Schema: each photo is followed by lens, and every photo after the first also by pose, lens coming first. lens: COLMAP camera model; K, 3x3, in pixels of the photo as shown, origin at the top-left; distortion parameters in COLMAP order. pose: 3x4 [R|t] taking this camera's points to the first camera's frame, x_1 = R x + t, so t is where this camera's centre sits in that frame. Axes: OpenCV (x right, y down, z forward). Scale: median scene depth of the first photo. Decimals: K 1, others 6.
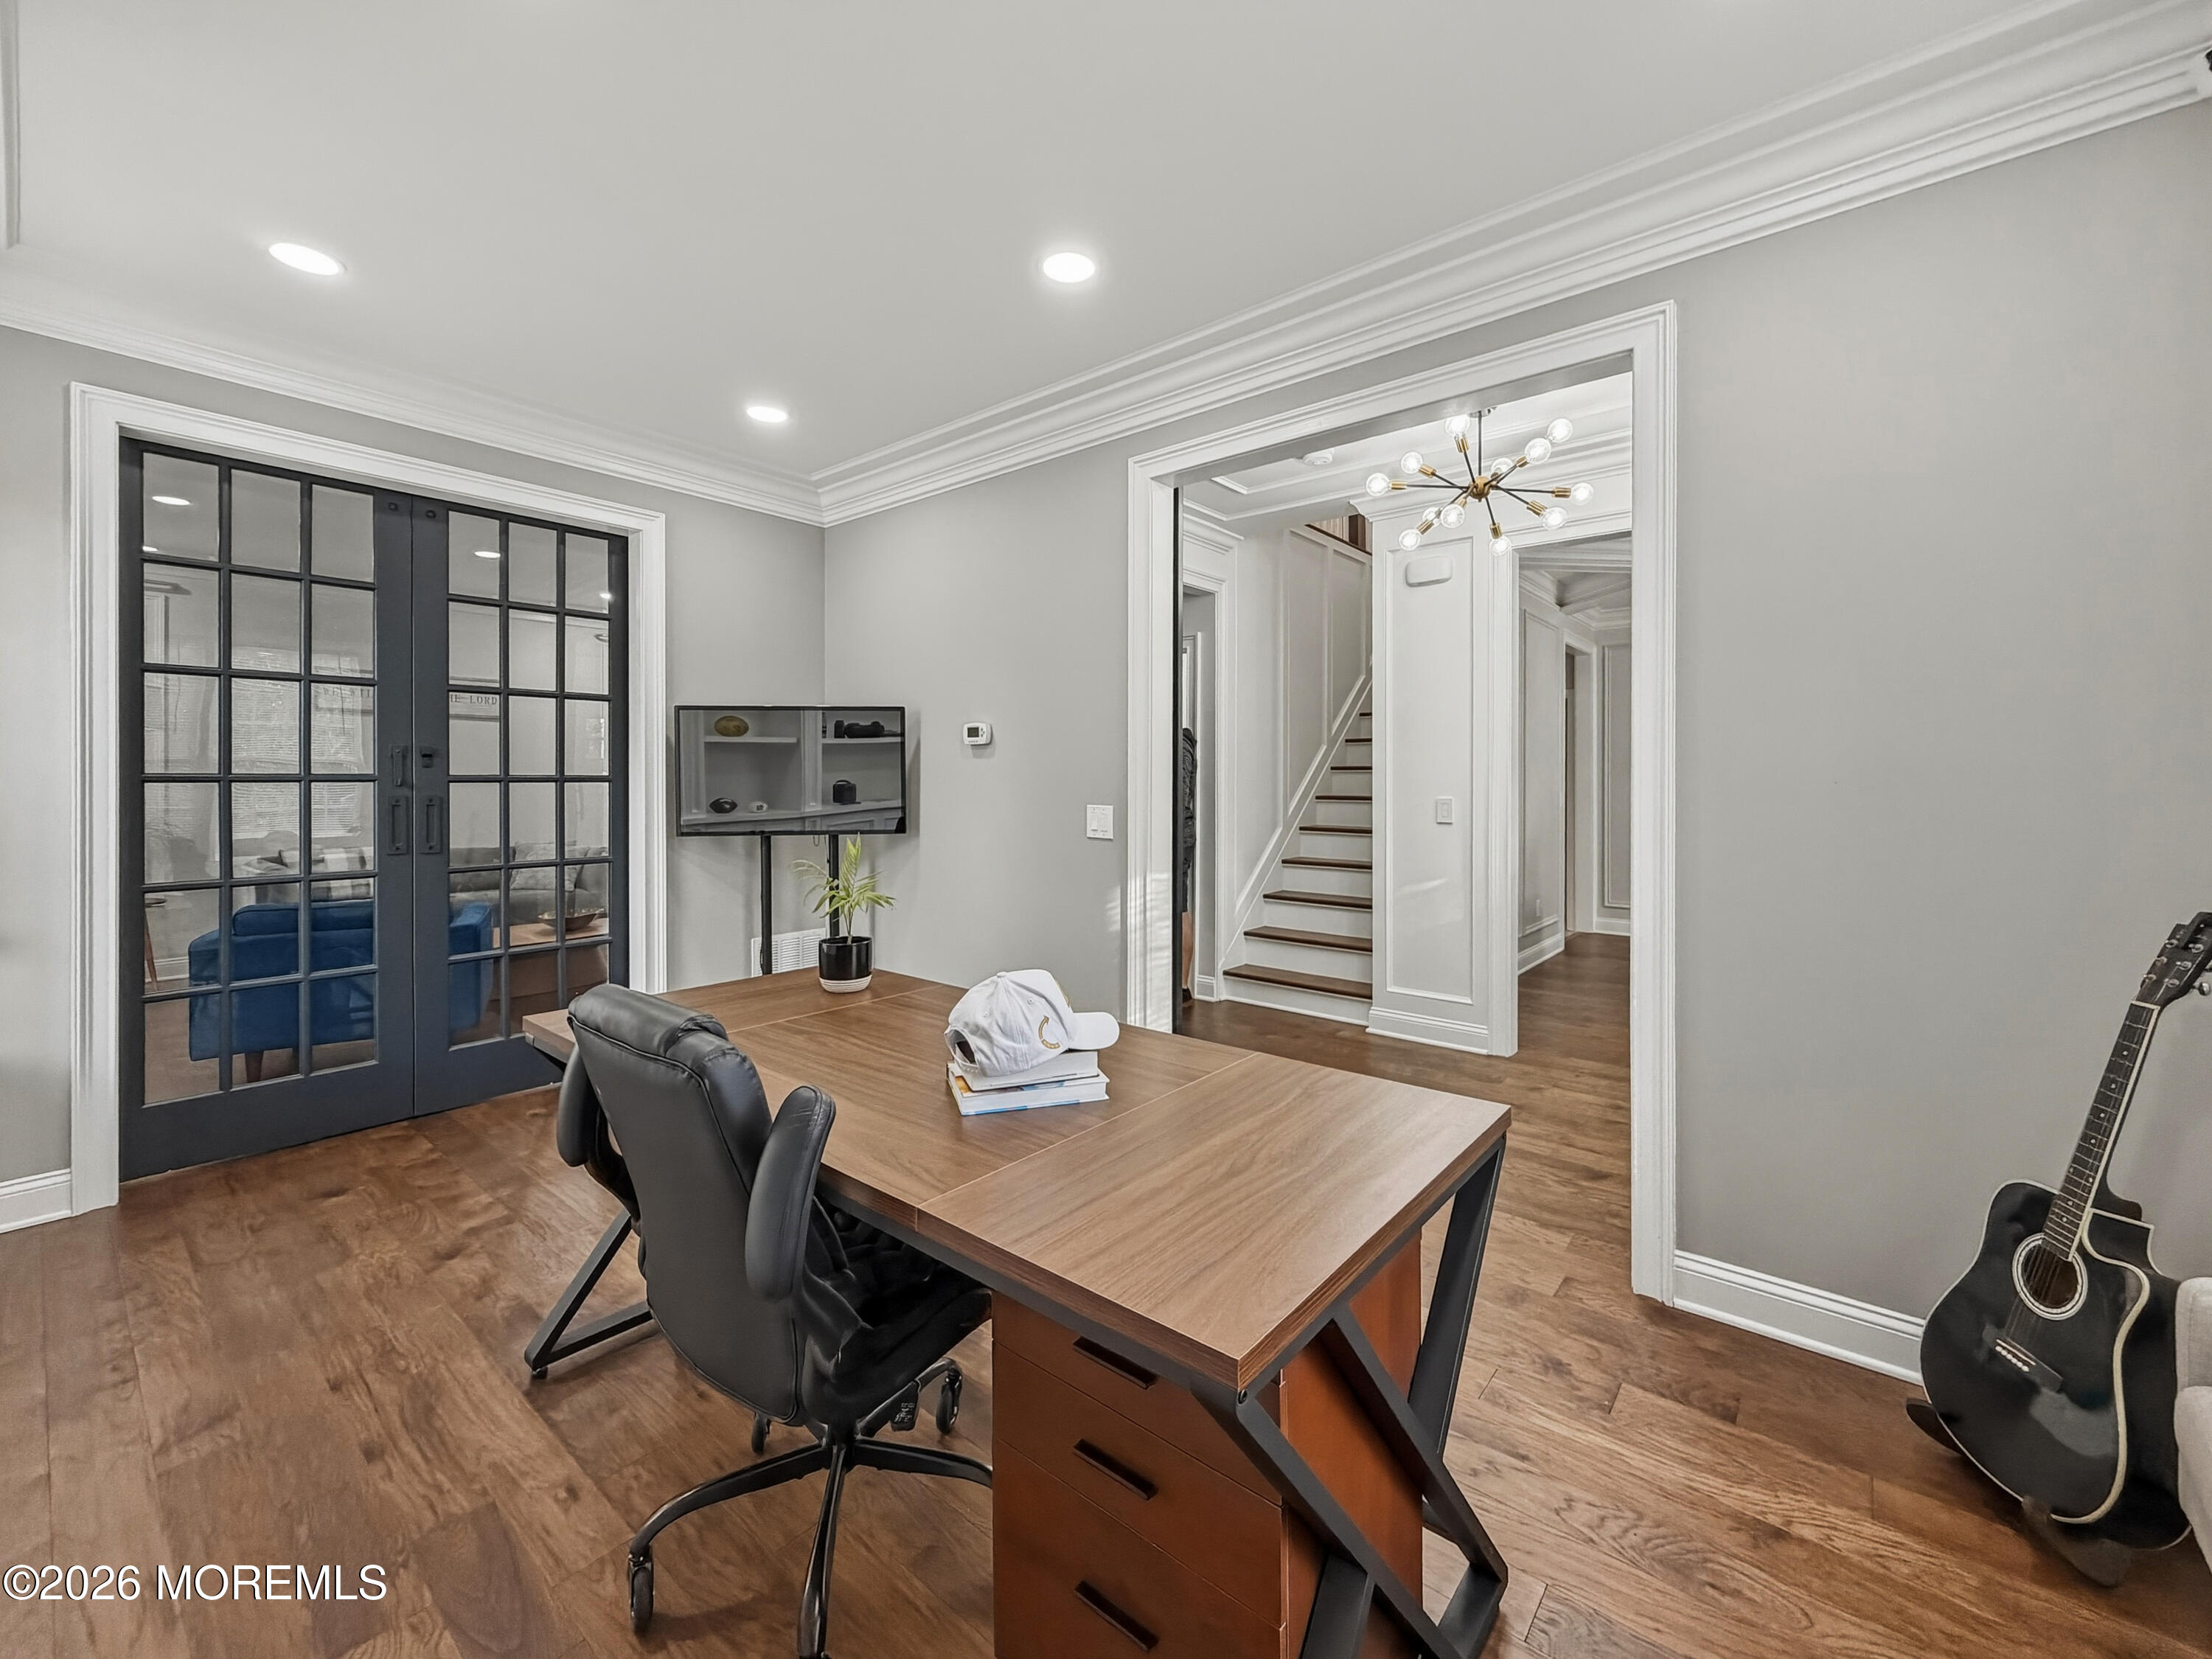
lens RADIAL K [[895.3, 0, 1095.7], [0, 895.3, 807.6], [0, 0, 1]] dist [0.000700, -0.000280]
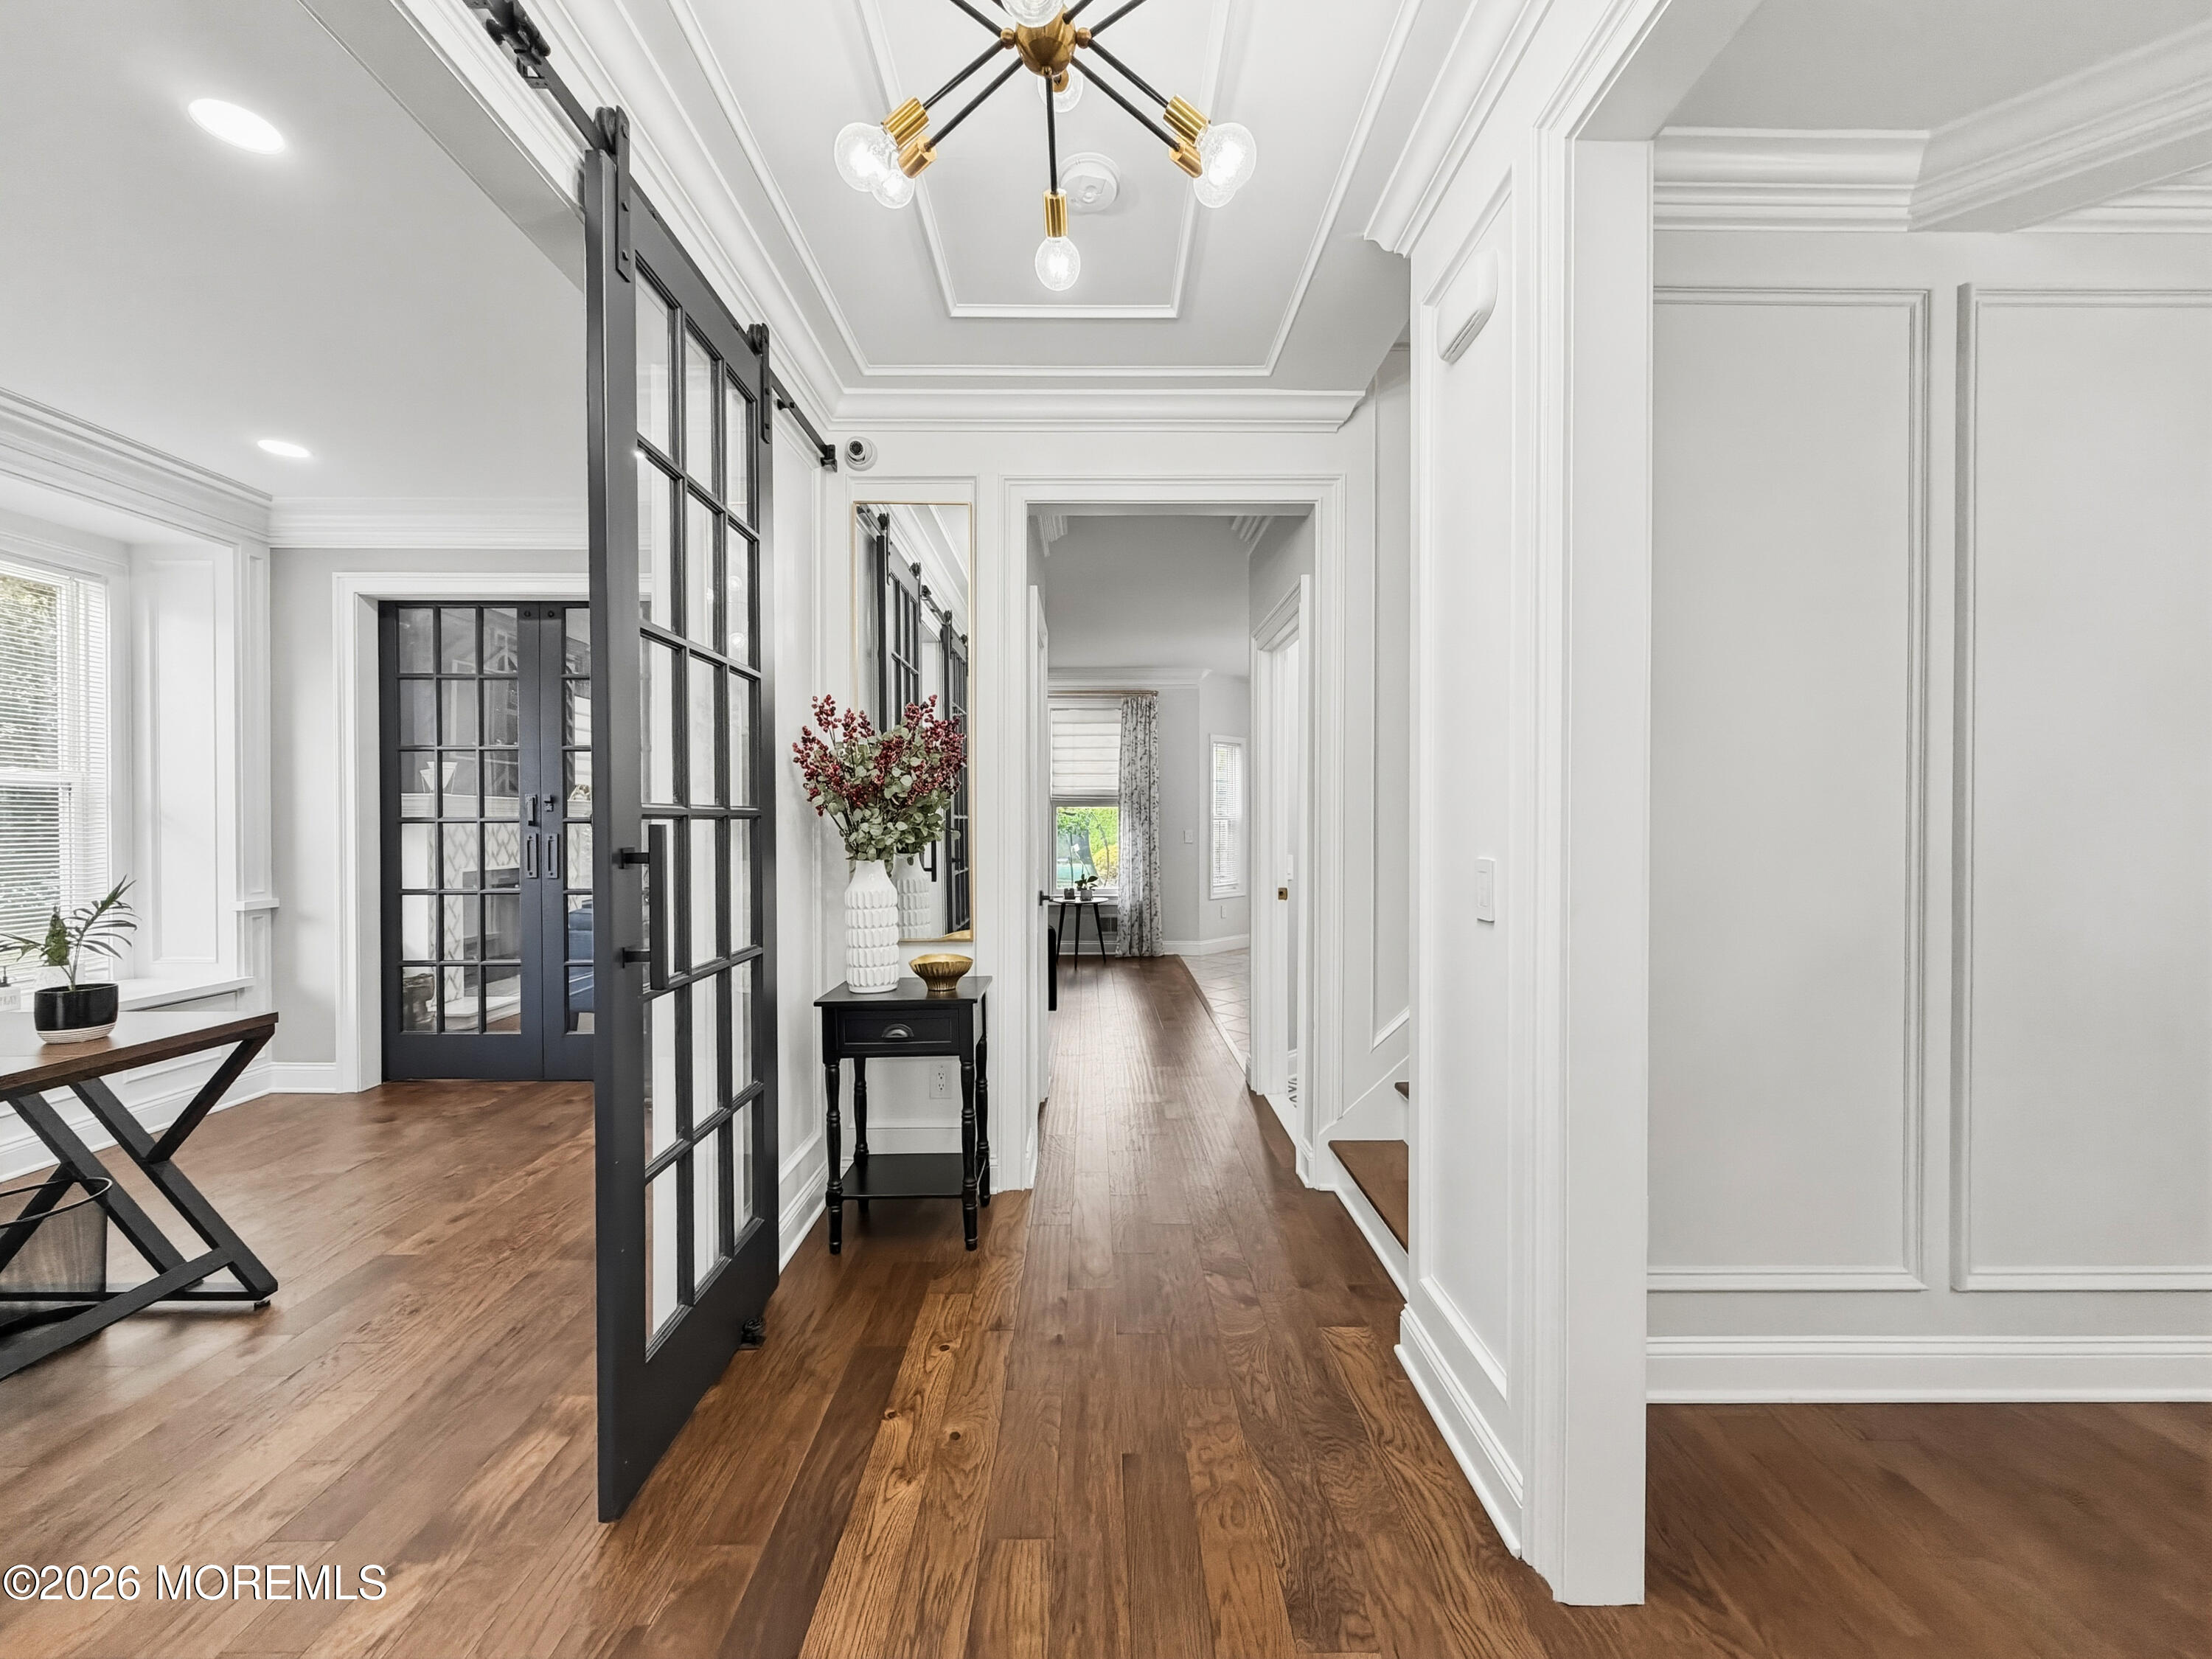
lens RADIAL K [[892.9, 0, 1100.5], [0, 892.9, 817.5], [0, 0, 1]] dist [0.005276, -0.000326]
pose [[0.651520, -0.005351, -0.758613, 0.842171], [-0.022068, 0.999418, -0.026002, -0.019356], [0.758311, 0.033682, 0.651023, 0.860080]]
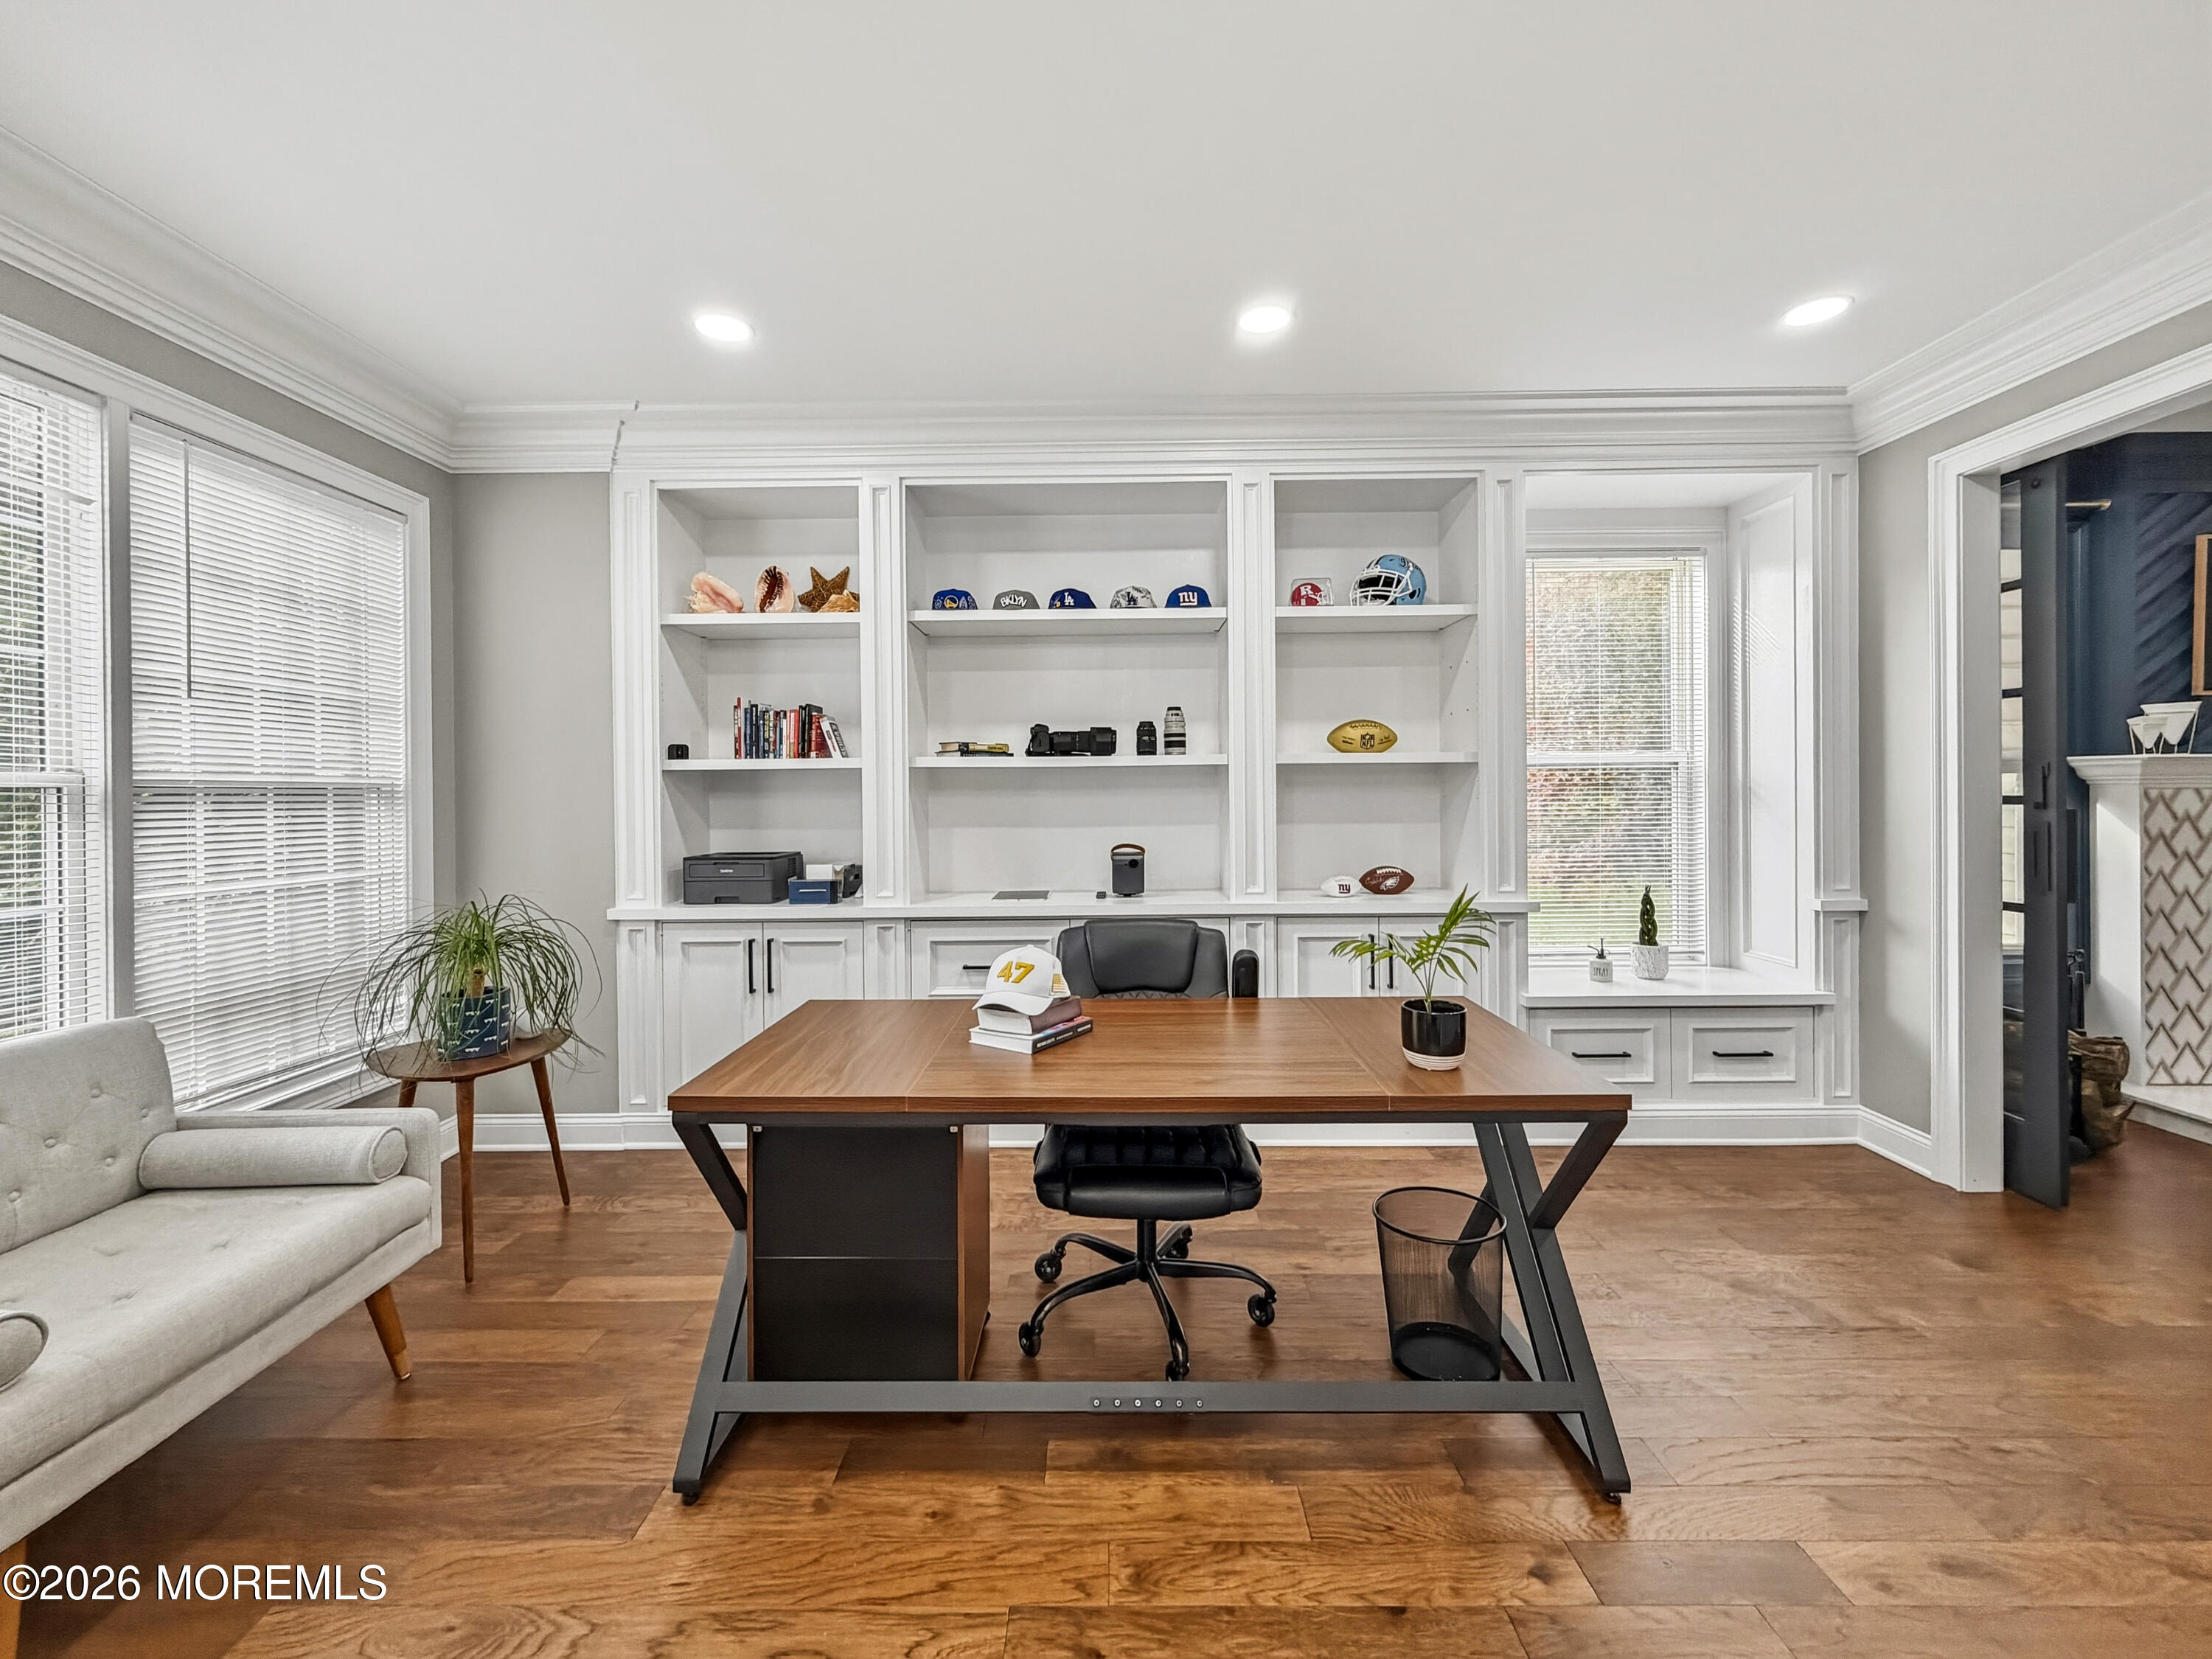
lens RADIAL K [[883.8, 0, 1108.6], [0, 883.8, 802.6], [0, 0, 1]] dist [-0.000398, -0.000293]
pose [[-0.767842, 0.010356, -0.640555, 0.348061], [-0.018884, 0.999069, 0.038788, -0.046405], [0.640361, 0.041879, -0.766932, 1.034733]]
